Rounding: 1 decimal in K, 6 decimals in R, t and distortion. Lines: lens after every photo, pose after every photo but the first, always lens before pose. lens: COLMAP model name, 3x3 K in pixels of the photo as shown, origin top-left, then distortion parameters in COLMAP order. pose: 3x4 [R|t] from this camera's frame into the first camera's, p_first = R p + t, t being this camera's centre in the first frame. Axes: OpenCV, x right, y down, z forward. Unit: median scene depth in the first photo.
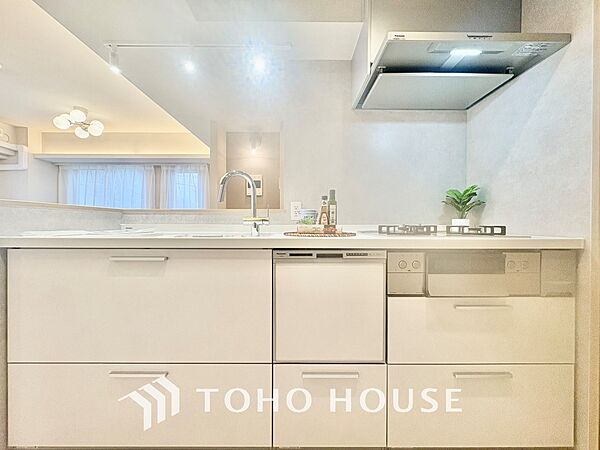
lens RADIAL K [[239.1, 0, 300.0], [0, 239.1, 225.0], [0, 0, 1]] dist [0.000891, 0.000276]
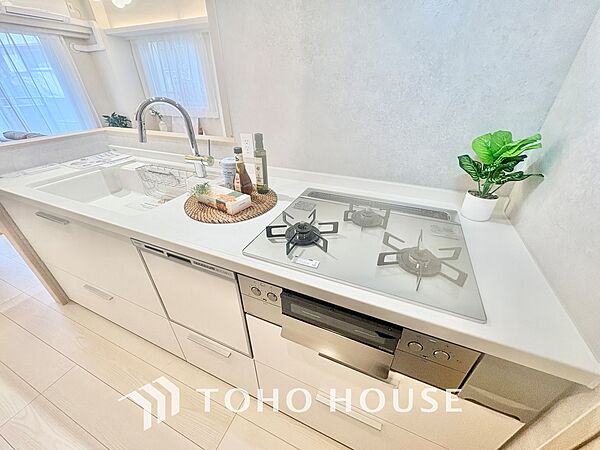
lens RADIAL K [[239.1, 0, 300.0], [0, 239.1, 225.0], [0, 0, 1]] dist [0.000891, 0.000276]
pose [[0.915785, 0.200829, -0.347857, 0.189546], [0.003945, 0.861493, 0.507754, -0.095388], [0.401648, -0.466366, 0.788150, 0.139100]]
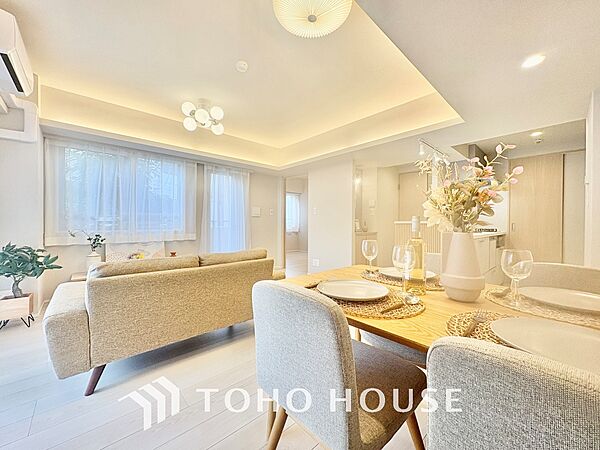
lens RADIAL K [[239.1, 0, 300.0], [0, 239.1, 225.0], [0, 0, 1]] dist [0.000891, 0.000276]
pose [[0.734924, -0.005498, 0.678127, -1.063379], [-0.000244, 0.999965, 0.008371, -0.023963], [-0.678150, -0.006318, 0.734897, 0.077923]]
